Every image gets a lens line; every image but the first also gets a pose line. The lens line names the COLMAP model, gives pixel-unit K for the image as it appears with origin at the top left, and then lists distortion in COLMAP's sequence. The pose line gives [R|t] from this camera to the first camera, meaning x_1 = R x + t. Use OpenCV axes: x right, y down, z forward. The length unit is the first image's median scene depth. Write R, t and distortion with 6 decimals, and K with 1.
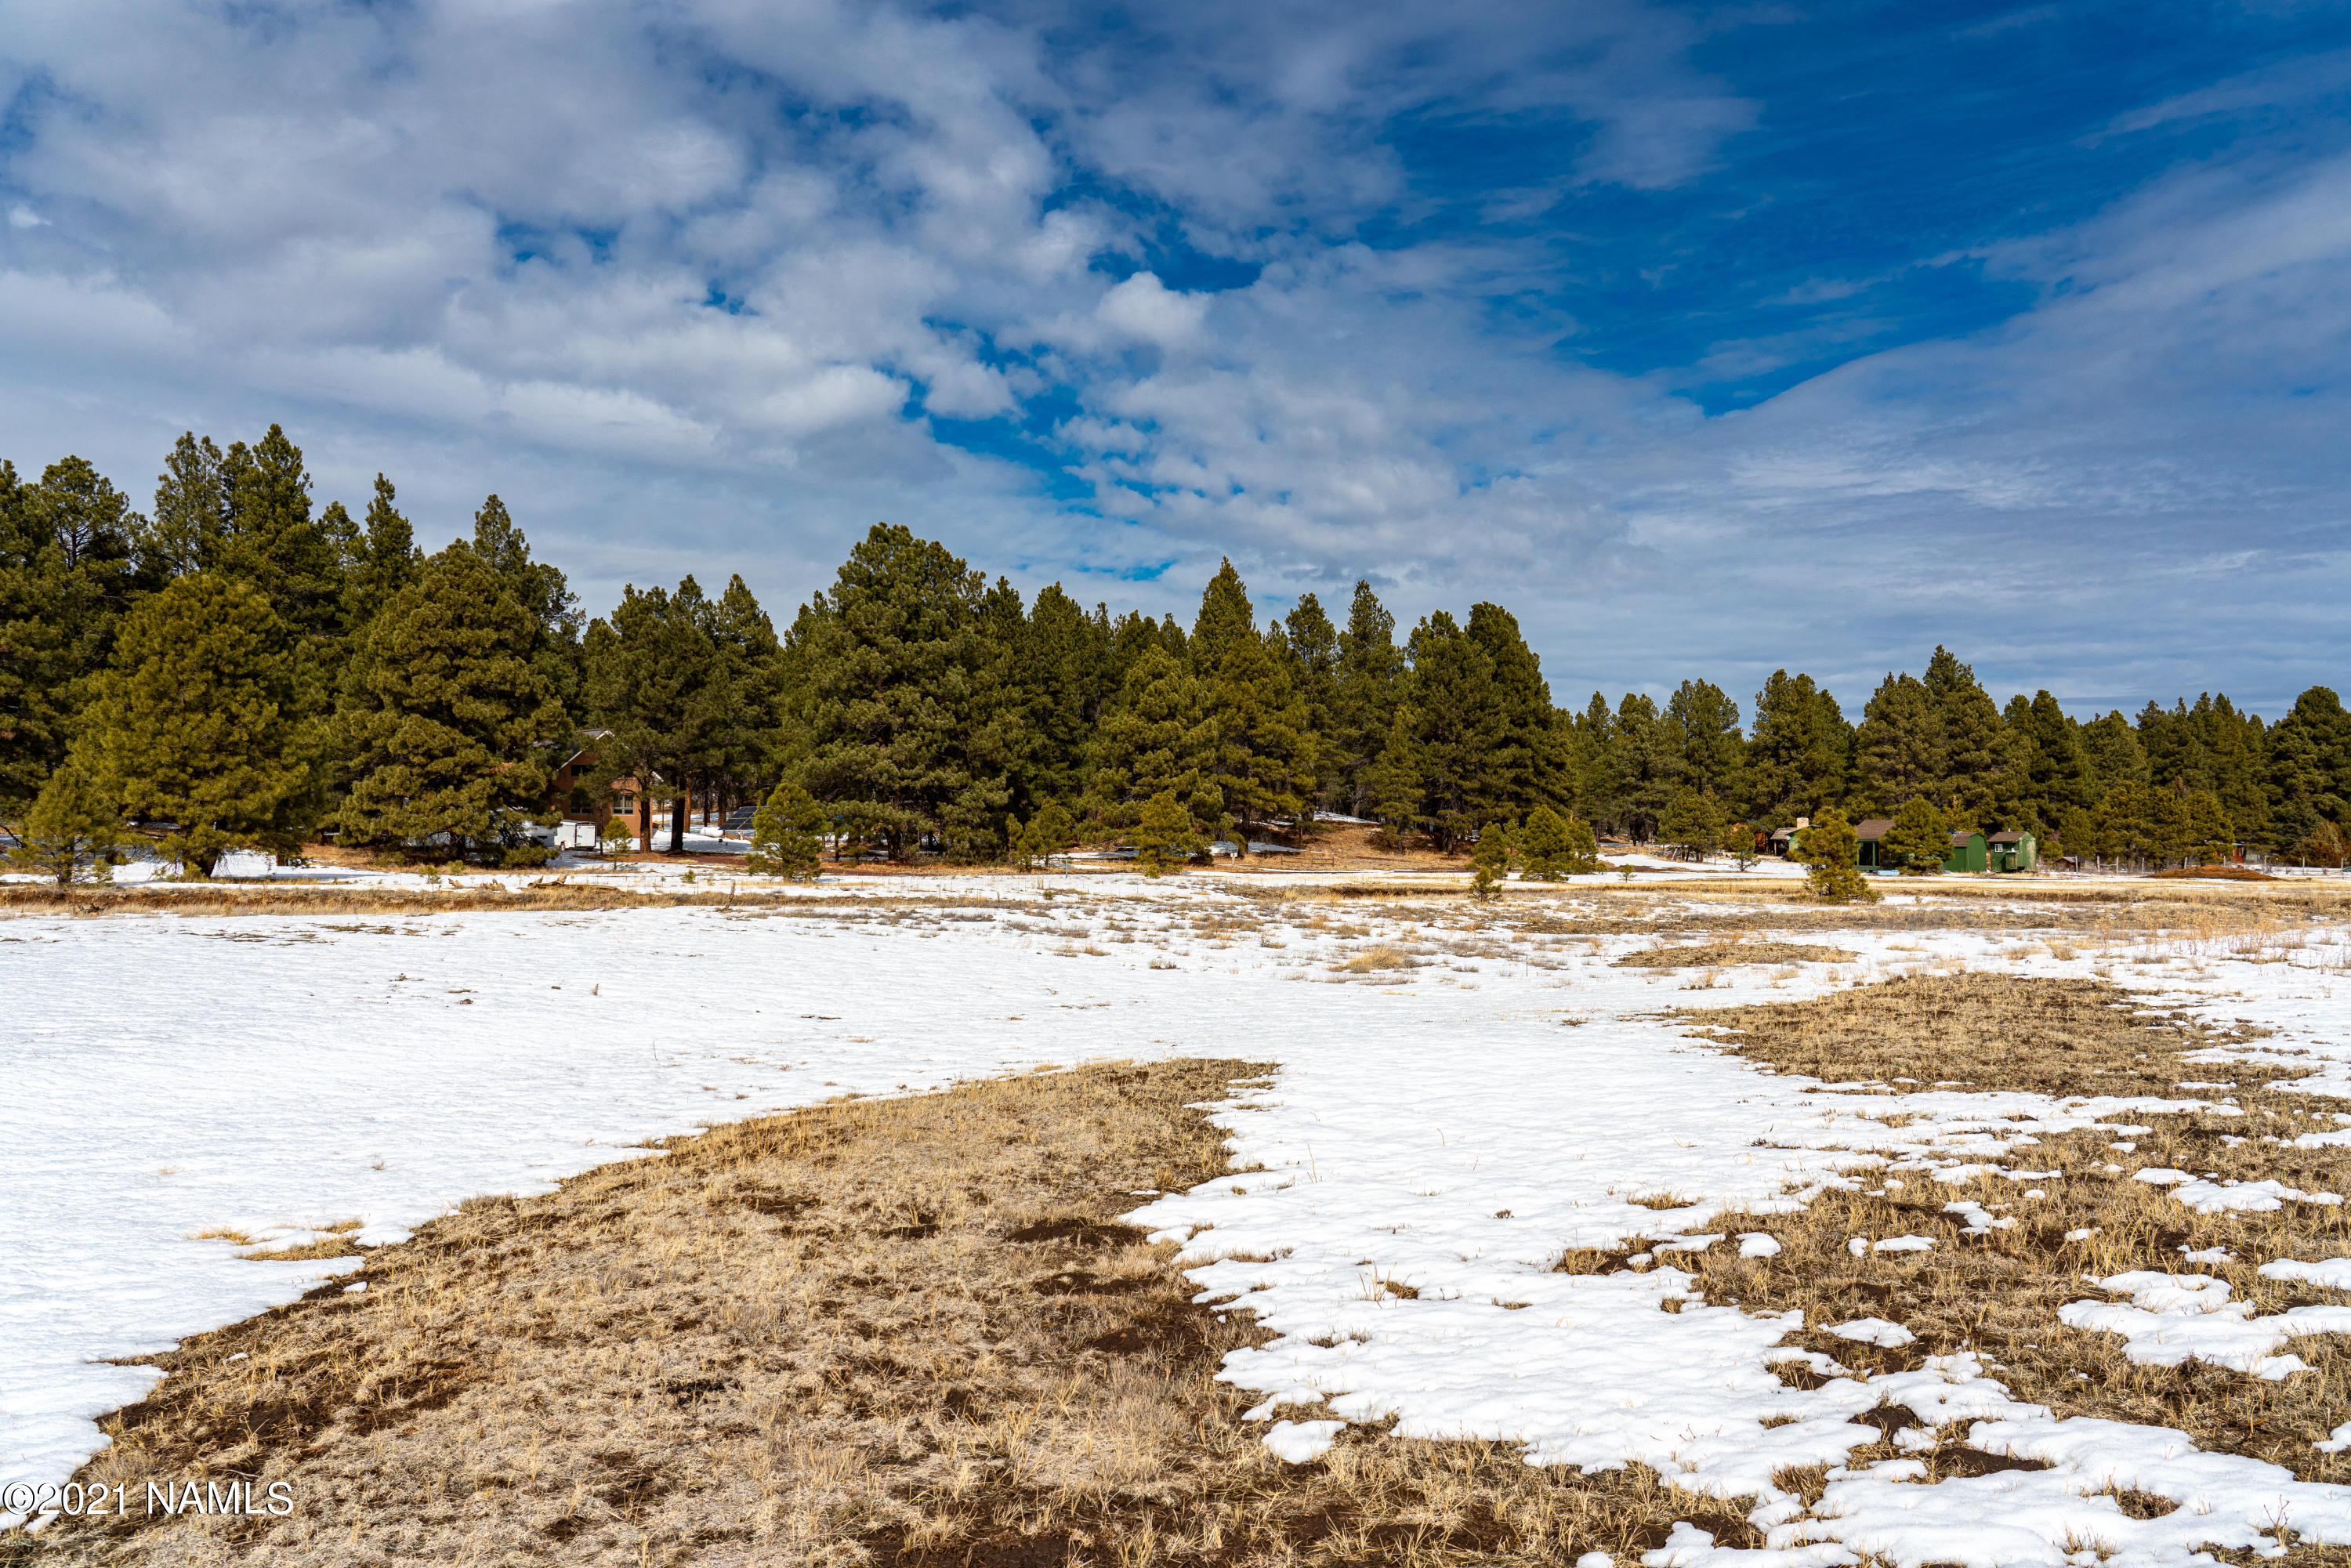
lens RADIAL K [[1832.2, 0, 1149.2], [0, 1832.2, 796.2], [0, 0, 1]] dist [-0.002466, 0.019152]
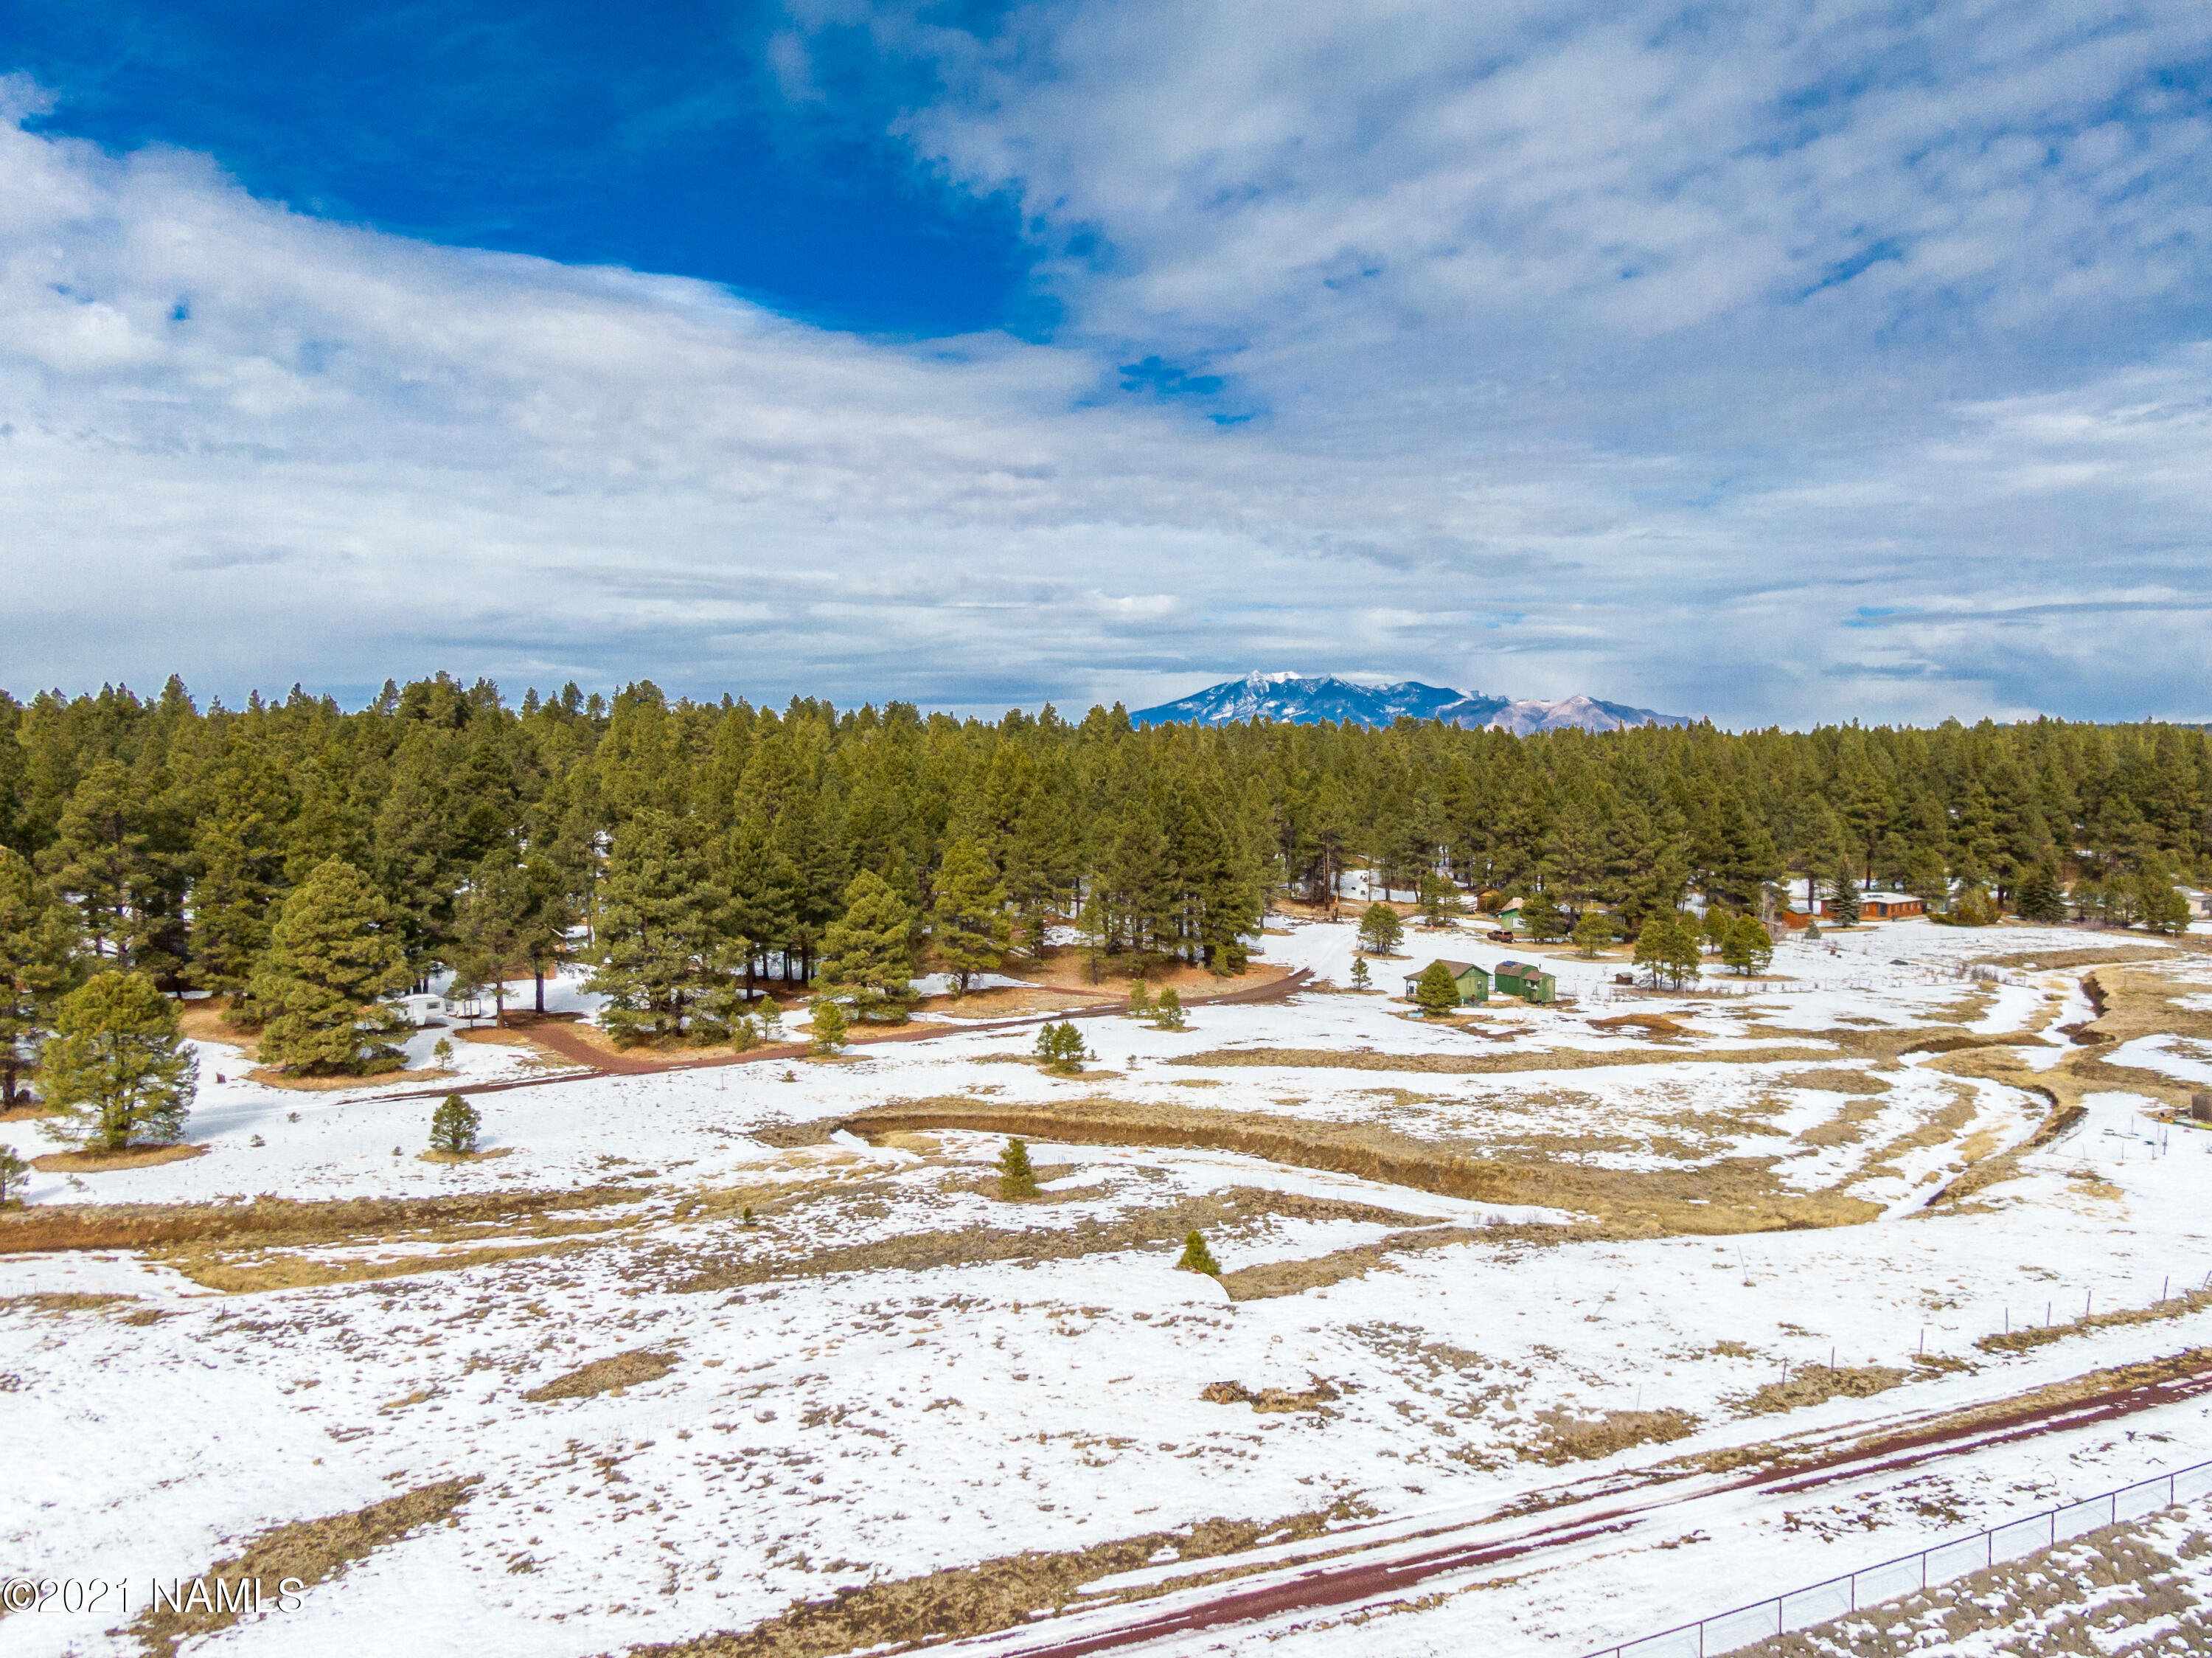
lens RADIAL K [[1669.0, 0, 1171.7], [0, 1669.0, 864.9], [0, 0, 1]] dist [0.044500, -0.059539]
pose [[0.997906, -0.006585, -0.064349, 0.340050], [0.012561, 0.995595, 0.092912, -0.213781], [0.063454, -0.093526, 0.993593, -0.281154]]
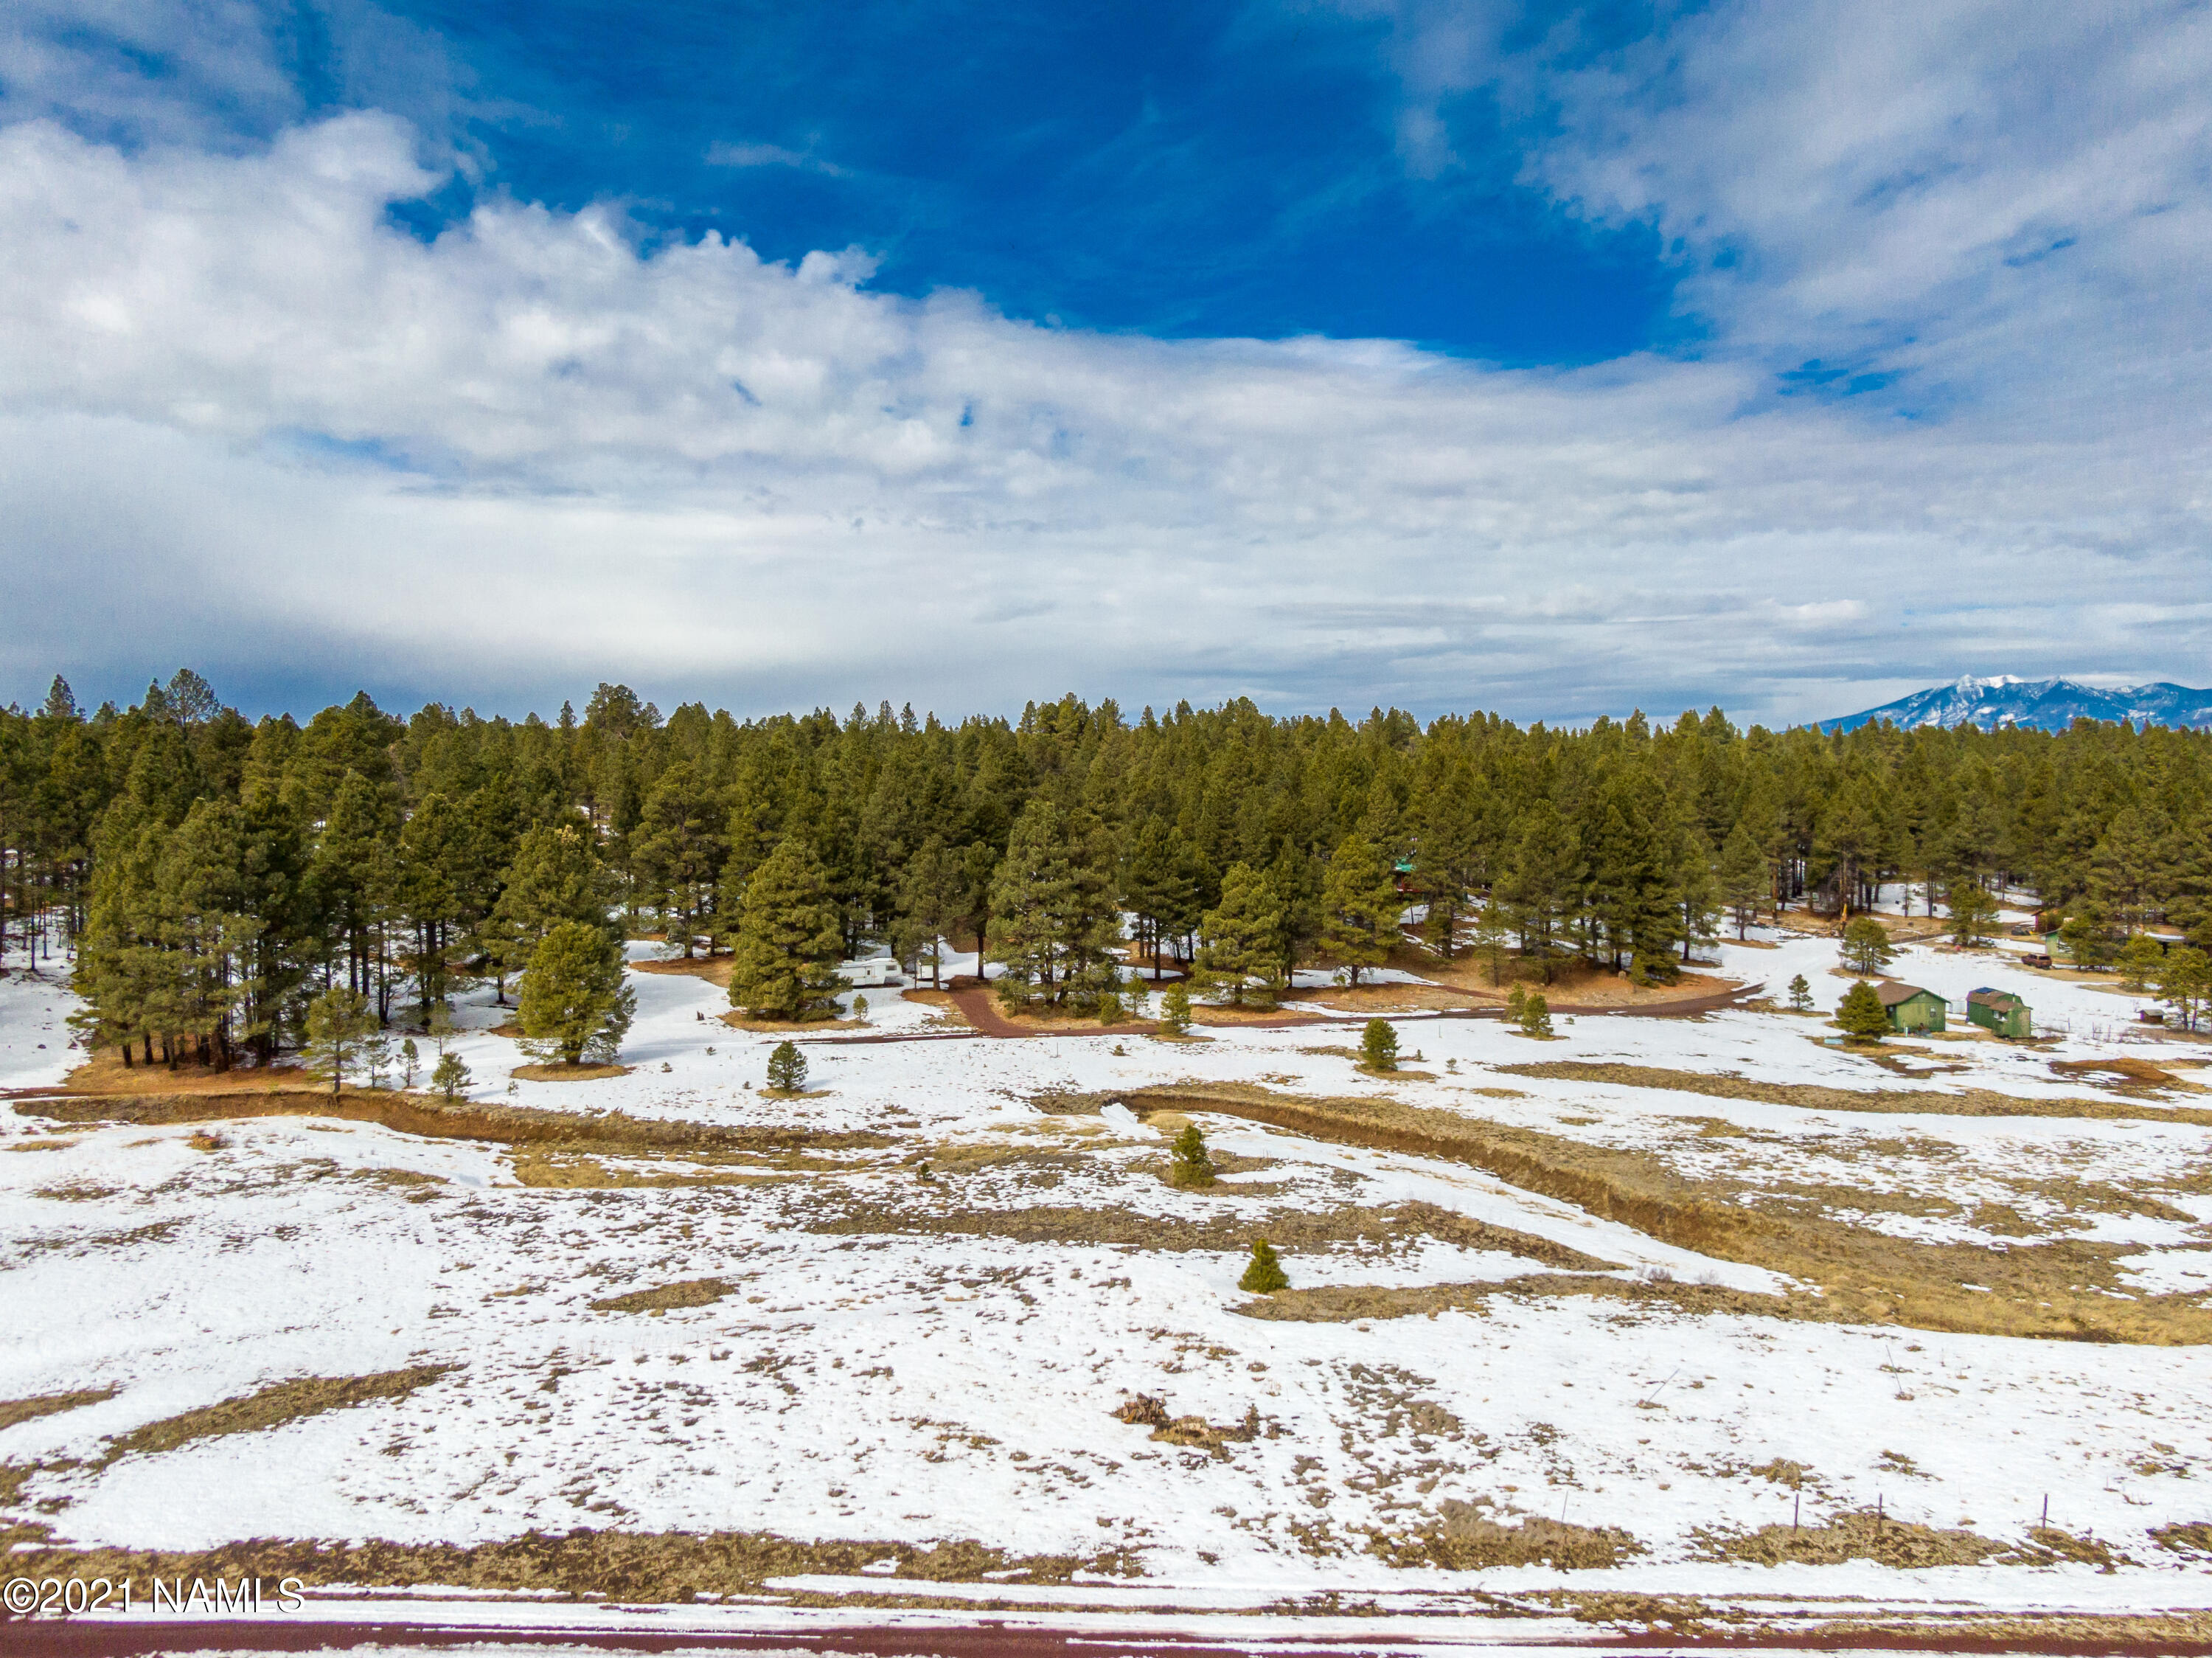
lens RADIAL K [[1549.0, 0, 1106.9], [0, 1549.0, 806.5], [0, 0, 1]] dist [0.019437, -0.029236]
pose [[0.867843, -0.001455, -0.496837, 0.561703], [0.026661, 0.998691, 0.043645, -0.194573], [0.496123, -0.051124, 0.866746, -0.148409]]
